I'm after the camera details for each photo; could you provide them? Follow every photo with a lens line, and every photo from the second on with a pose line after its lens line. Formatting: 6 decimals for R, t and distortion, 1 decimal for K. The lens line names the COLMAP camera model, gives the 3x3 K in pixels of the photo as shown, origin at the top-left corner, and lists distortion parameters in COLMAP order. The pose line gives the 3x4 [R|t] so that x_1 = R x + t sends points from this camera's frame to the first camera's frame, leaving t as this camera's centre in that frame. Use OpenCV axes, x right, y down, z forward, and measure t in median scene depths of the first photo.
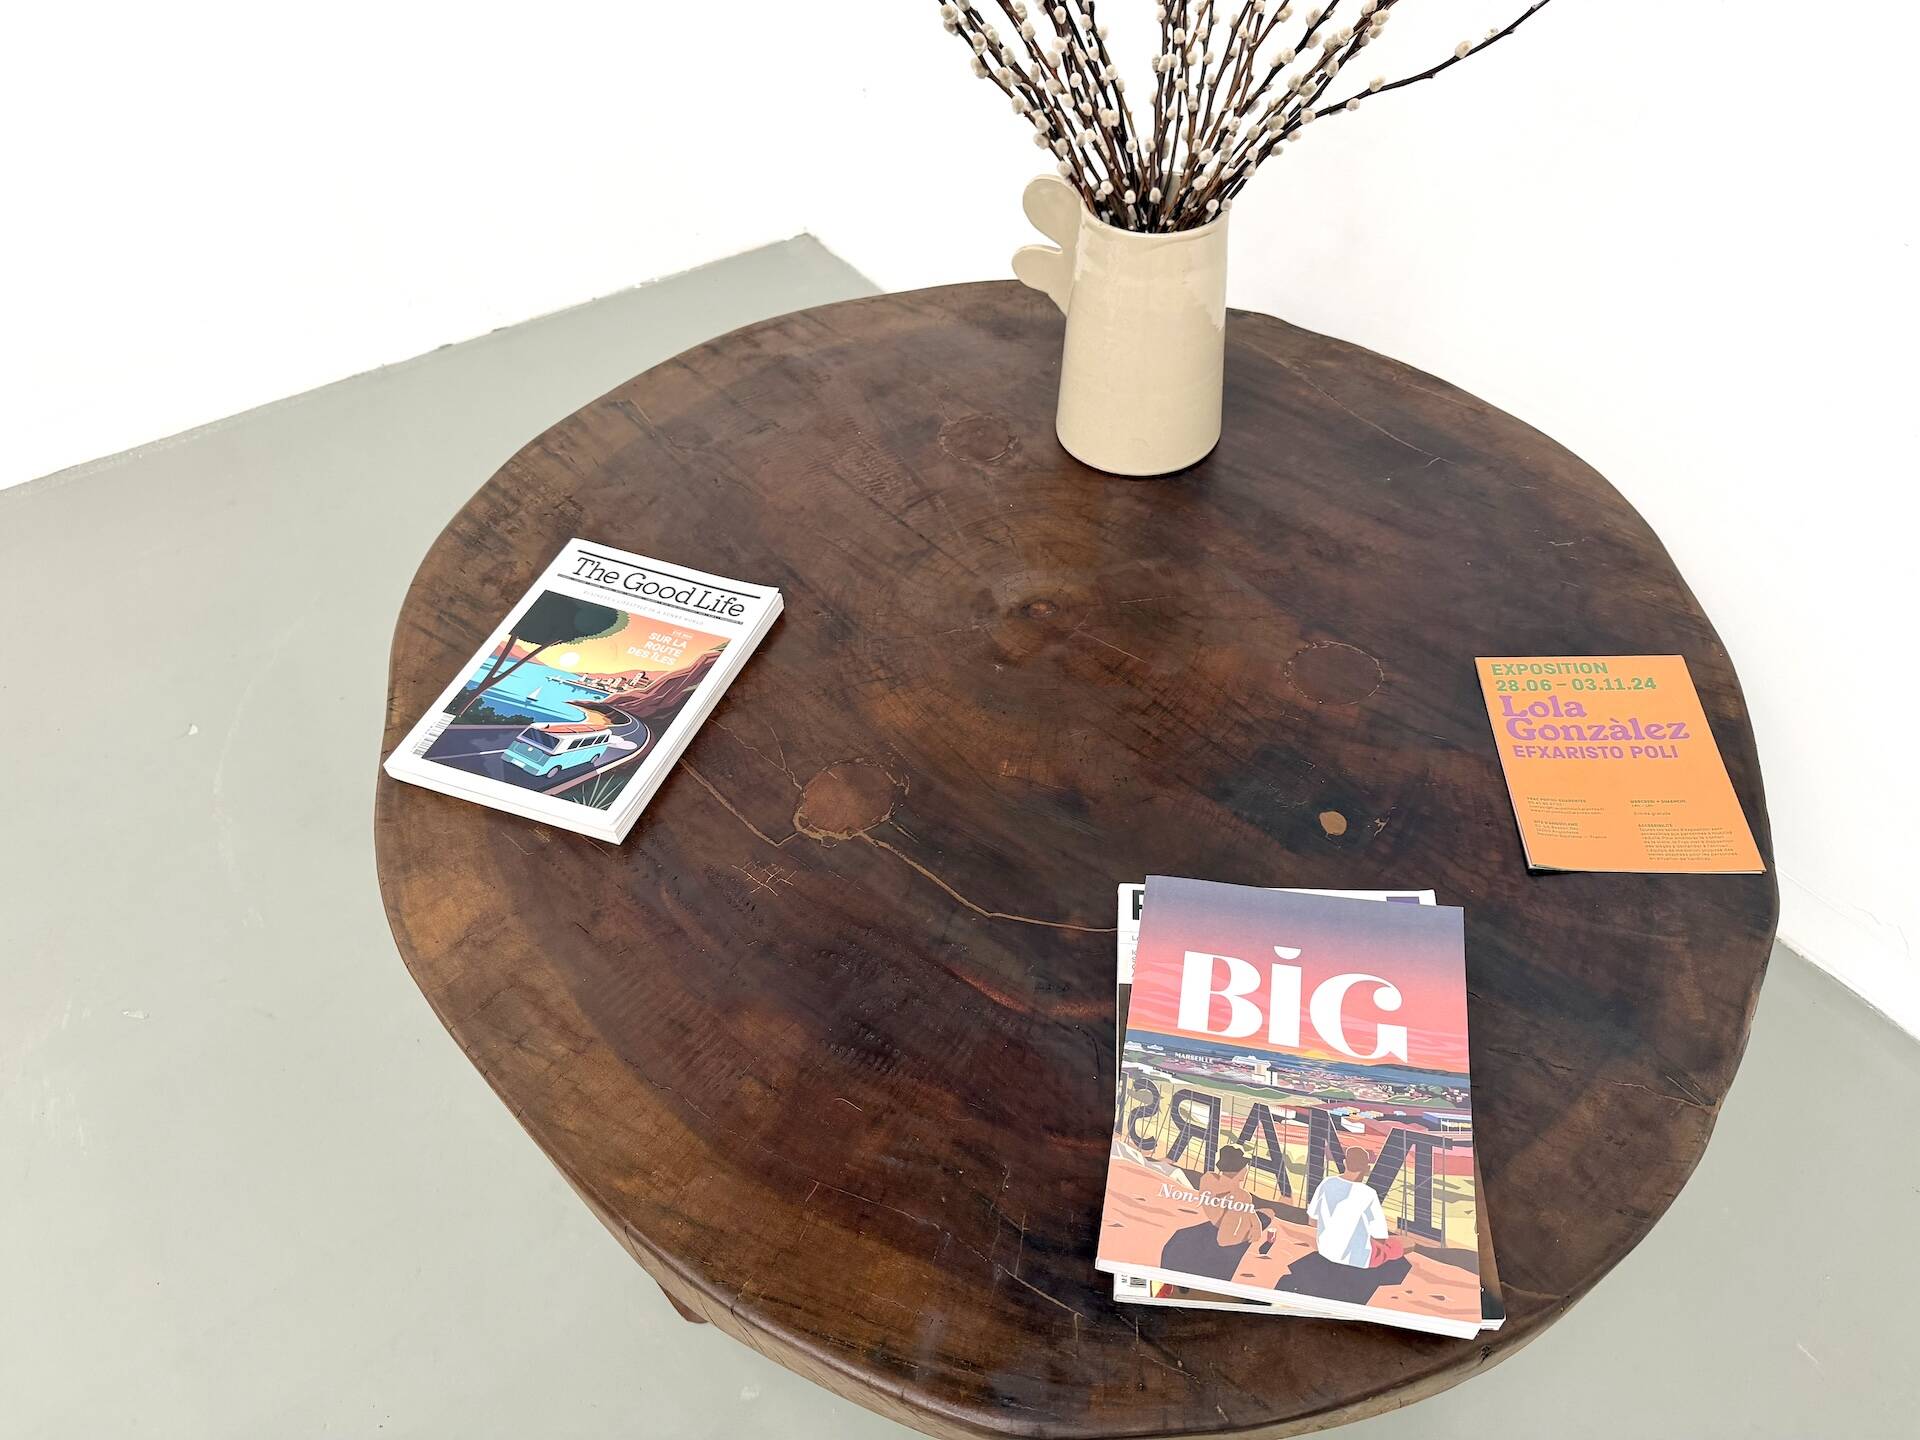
lens RADIAL K [[1344.8, 0, 969.8], [0, 1344.8, 729.0], [0, 0, 1]] dist [0.113354, -0.184775]
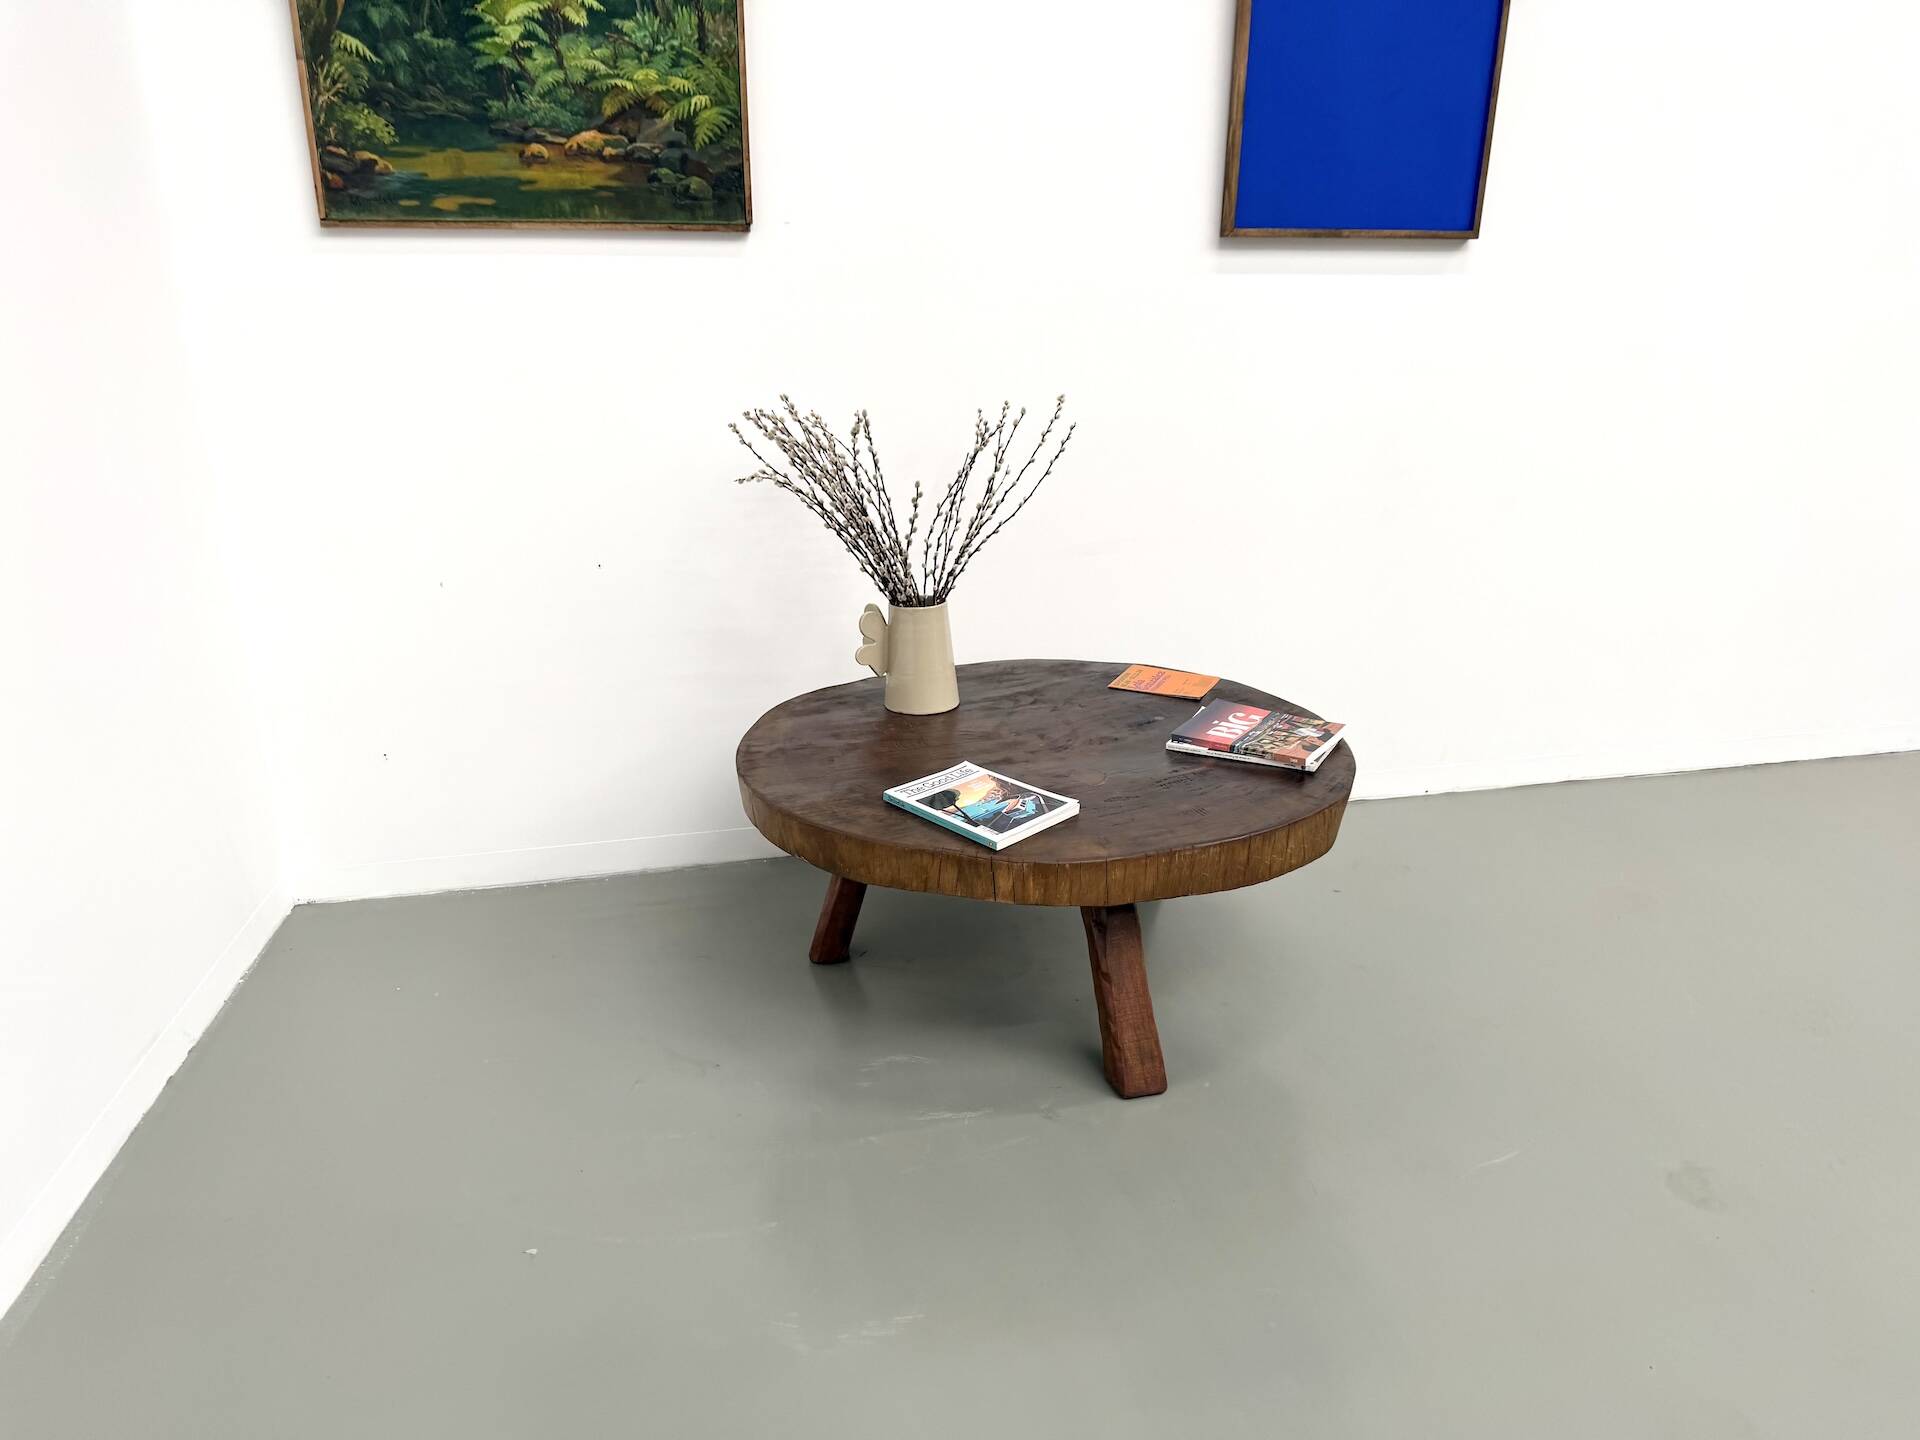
lens RADIAL K [[1344.8, 0, 942.4], [0, 1344.8, 728.0], [0, 0, 1]] dist [0.113354, -0.184775]
pose [[0.404512, -0.270249, 0.873691, -2.081274], [0.677079, 0.730694, -0.087464, 0.020759], [-0.614764, 0.626938, 0.478555, -0.039658]]
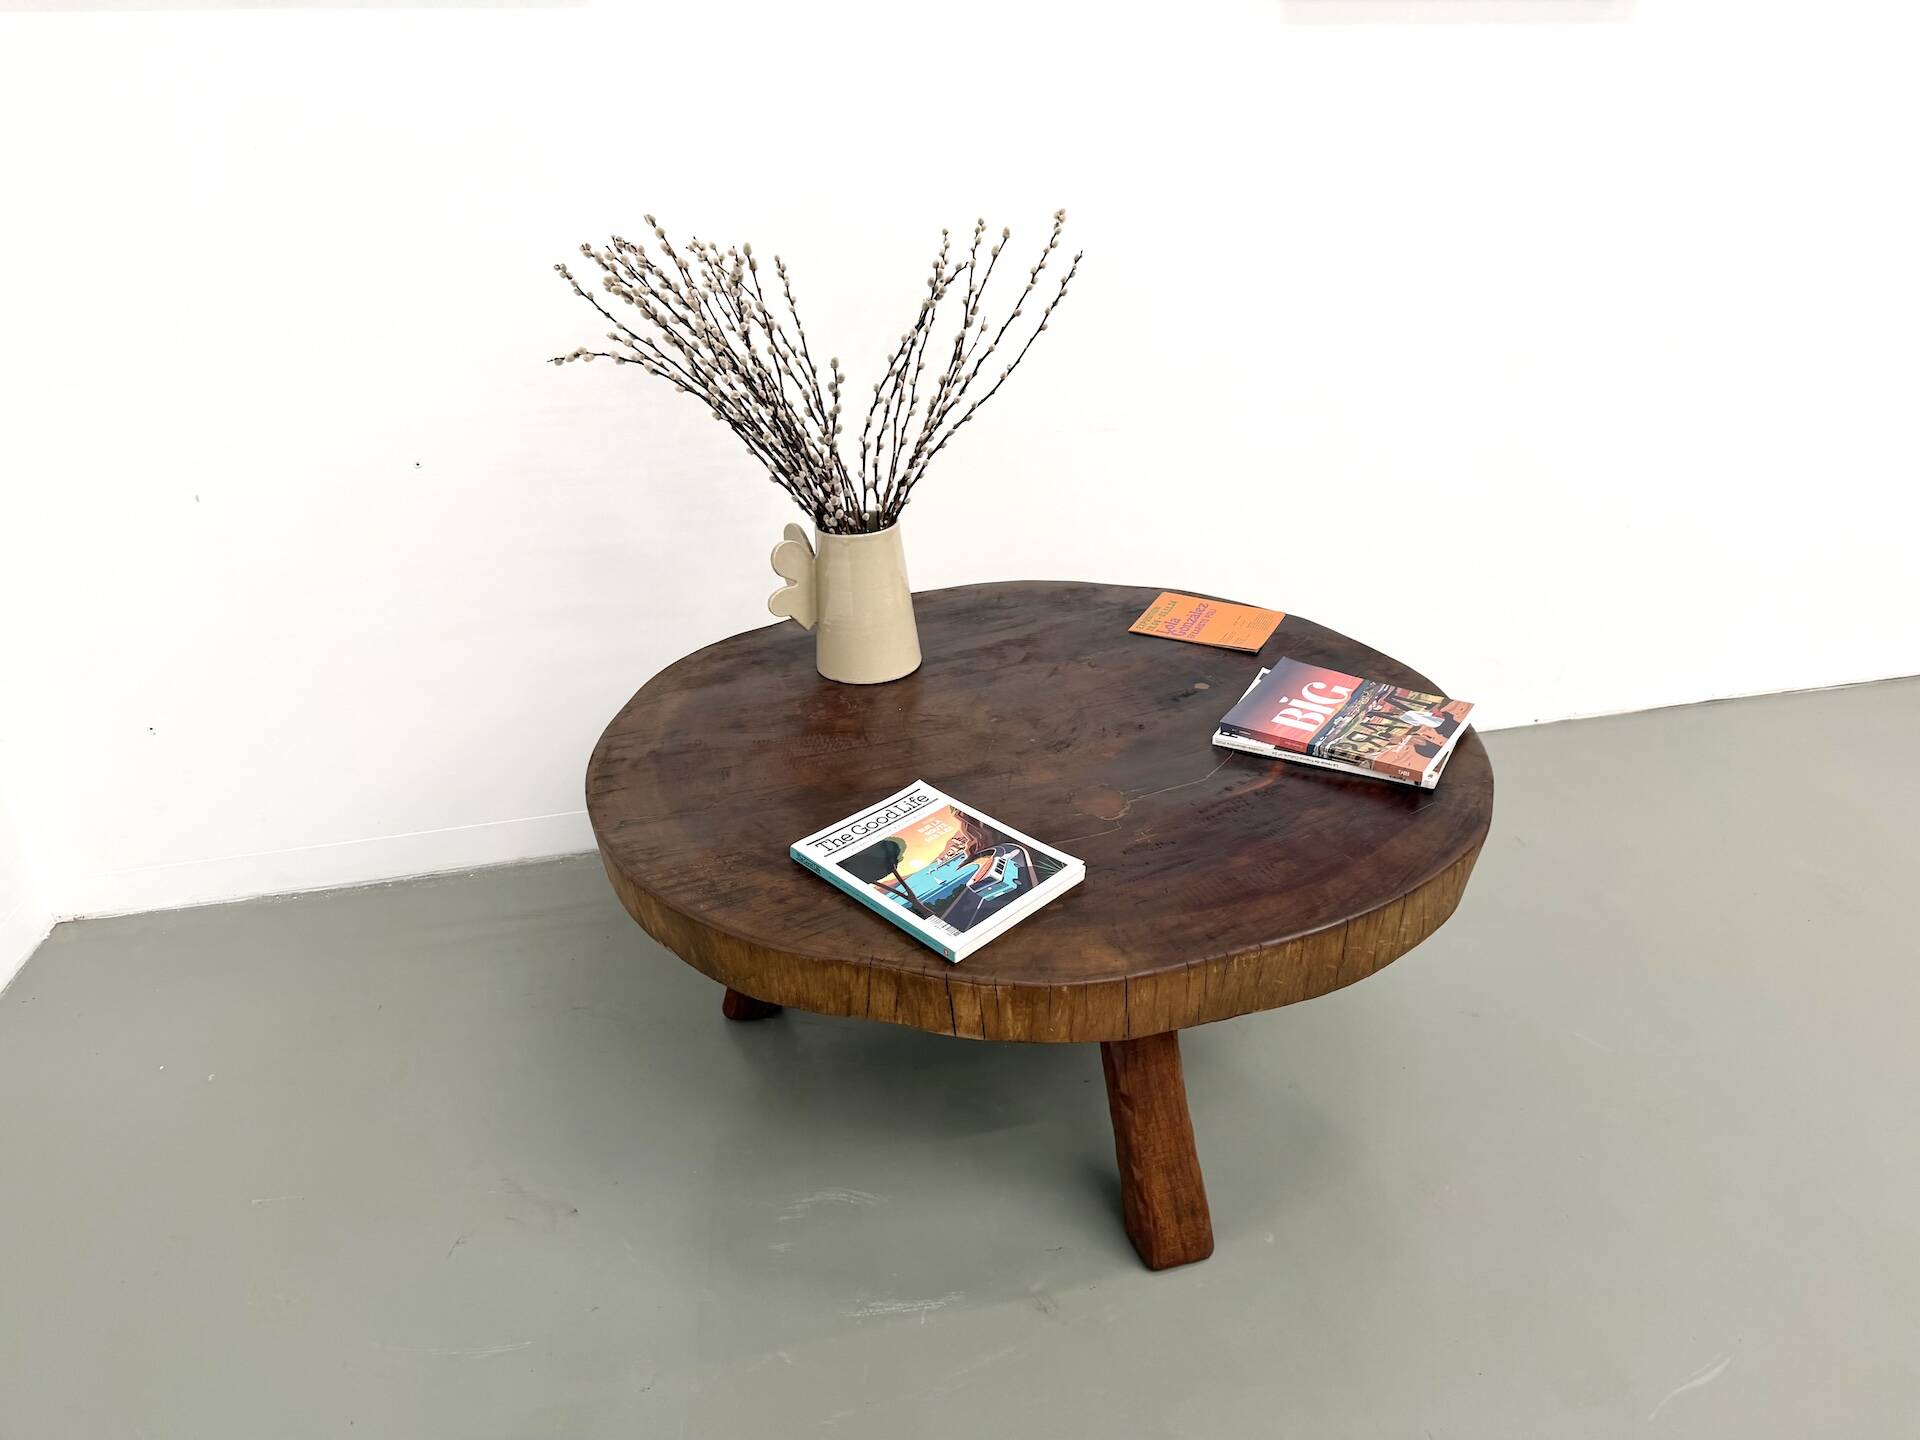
lens RADIAL K [[1344.8, 0, 962.9], [0, 1344.8, 709.9], [0, 0, 1]] dist [0.113354, -0.184775]
pose [[0.400432, -0.385989, 0.831064, -1.344693], [0.688201, 0.725500, 0.005363, -0.138423], [-0.605007, 0.569791, 0.556152, 0.120685]]
